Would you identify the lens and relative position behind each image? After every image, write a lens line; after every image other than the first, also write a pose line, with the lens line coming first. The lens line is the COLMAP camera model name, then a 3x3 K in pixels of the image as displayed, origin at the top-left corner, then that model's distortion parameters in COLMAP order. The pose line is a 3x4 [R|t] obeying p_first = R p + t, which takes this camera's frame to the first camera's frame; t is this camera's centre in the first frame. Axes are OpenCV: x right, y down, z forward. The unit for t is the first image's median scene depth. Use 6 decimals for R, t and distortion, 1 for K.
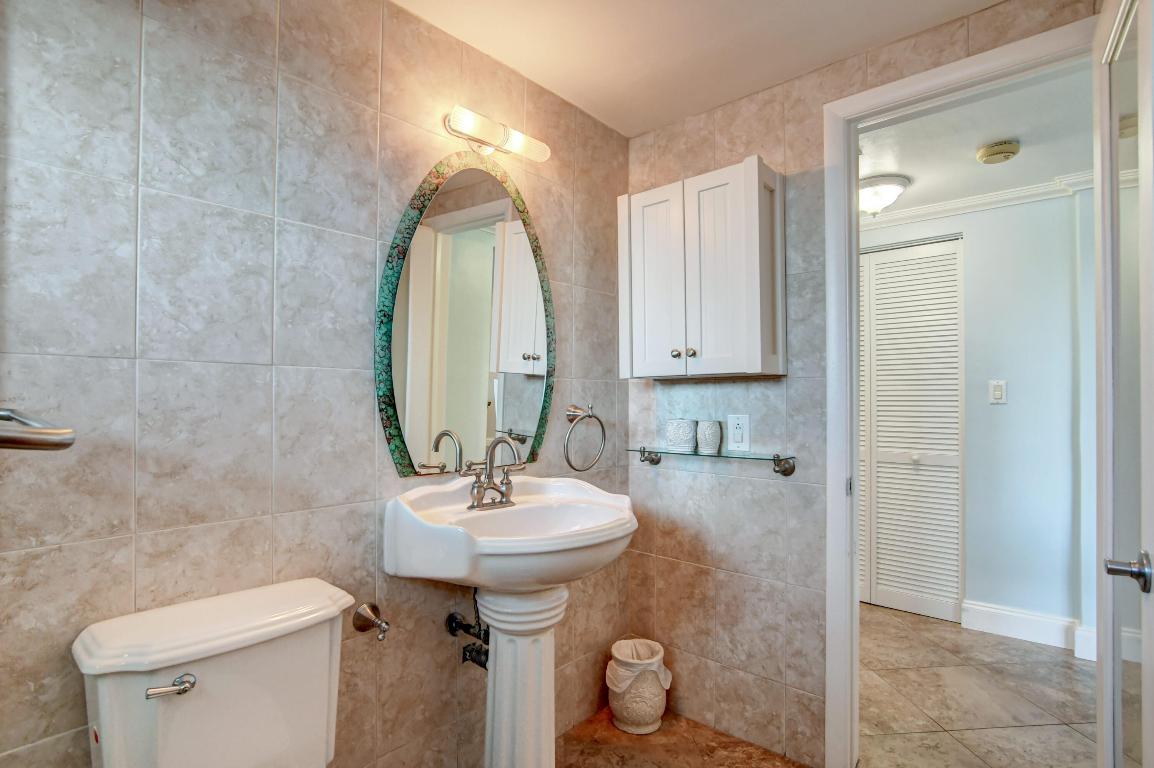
lens RADIAL K [[566.1, 0, 572.8], [0, 566.1, 394.0], [0, 0, 1]] dist [-0.021082, 0.000784]
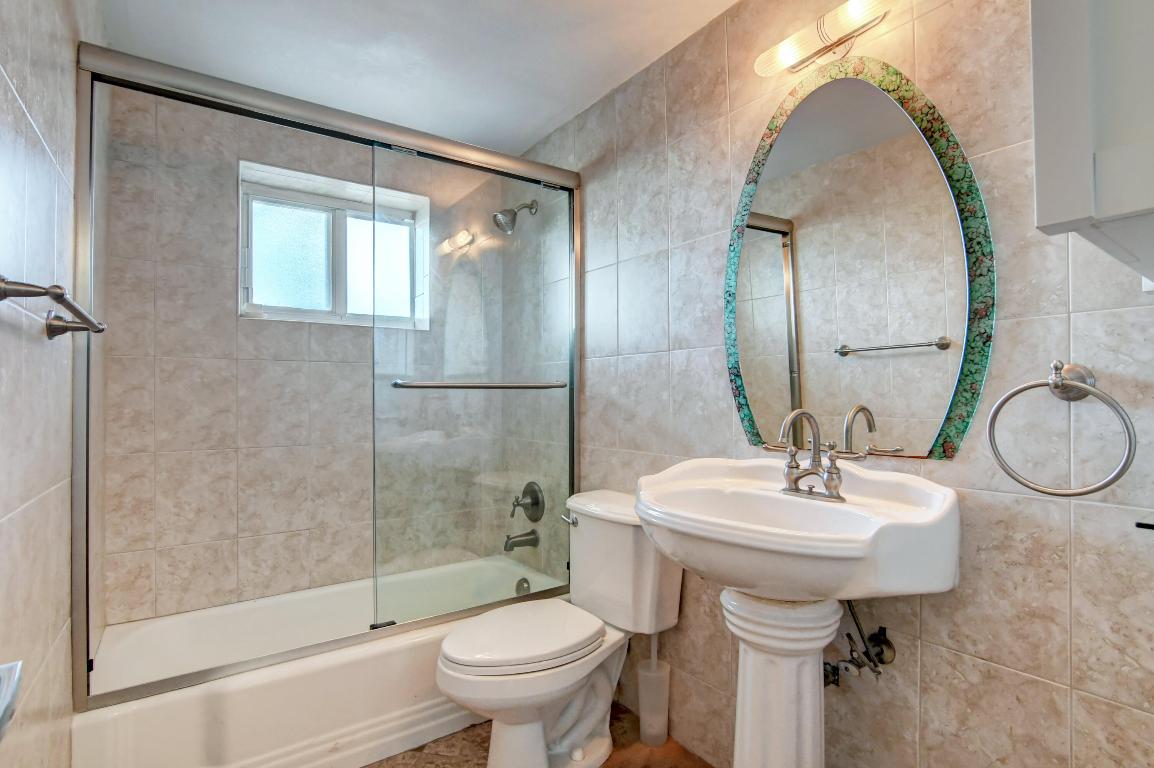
lens RADIAL K [[566.1, 0, 572.8], [0, 566.1, 394.0], [0, 0, 1]] dist [-0.021082, 0.000784]
pose [[-0.222941, -0.011520, -0.974764, 0.806581], [0.010281, 0.999847, -0.014168, 0.066488], [0.974778, -0.013180, -0.222789, 0.938928]]
